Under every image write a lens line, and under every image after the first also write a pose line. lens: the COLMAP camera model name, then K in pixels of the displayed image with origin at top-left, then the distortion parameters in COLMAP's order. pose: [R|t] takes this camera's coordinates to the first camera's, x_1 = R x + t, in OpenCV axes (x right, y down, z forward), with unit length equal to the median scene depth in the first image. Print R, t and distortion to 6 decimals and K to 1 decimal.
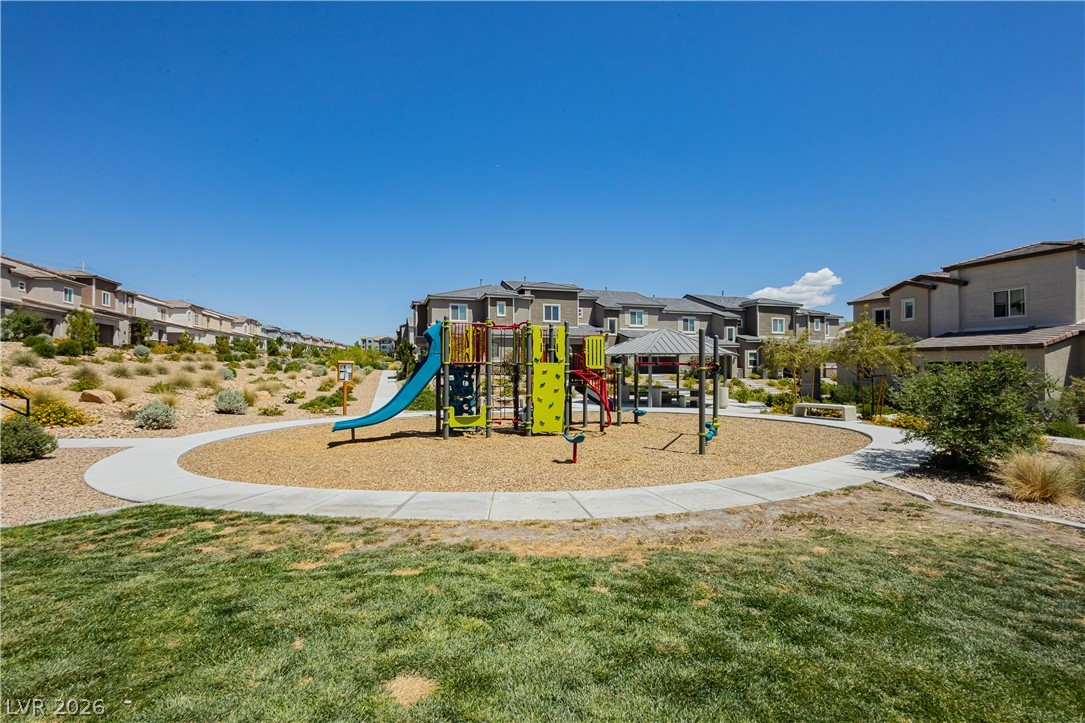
lens RADIAL K [[500.1, 0, 540.9], [0, 500.1, 362.0], [0, 0, 1]] dist [-0.004903, 0.000803]
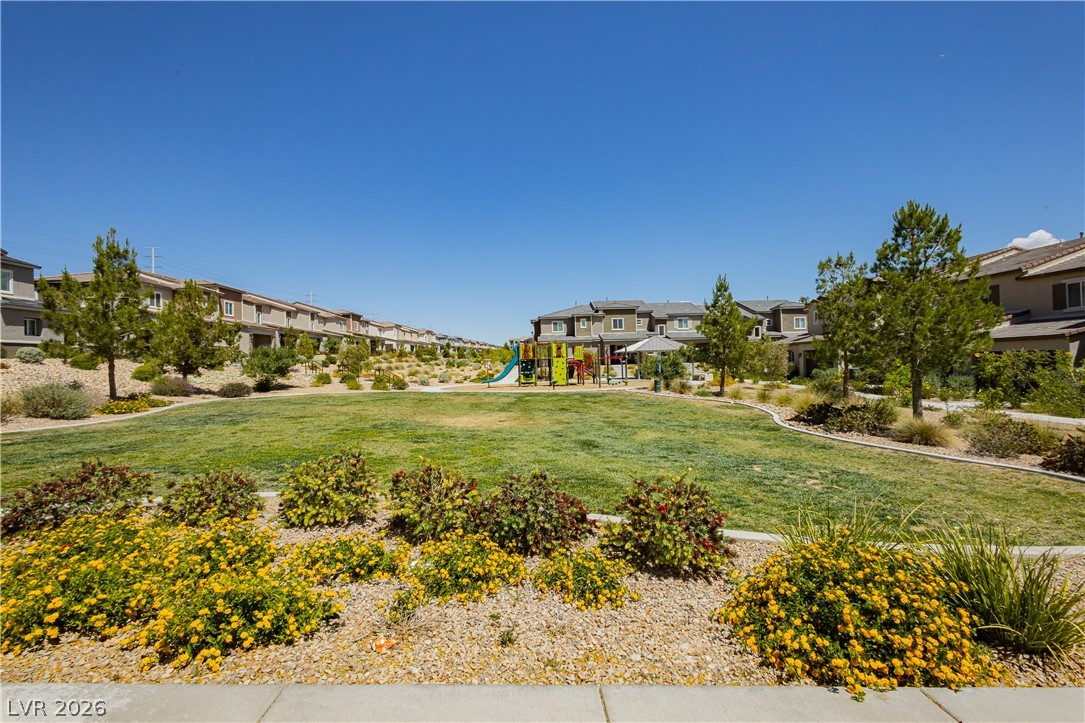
lens RADIAL K [[500.1, 0, 543.0], [0, 500.1, 357.0], [0, 0, 1]] dist [-0.004903, 0.000803]
pose [[0.959351, -0.029527, -0.280667, 0.192159], [0.029365, 0.999557, -0.004783, 0.002446], [0.280684, -0.003653, 0.959793, -0.438438]]
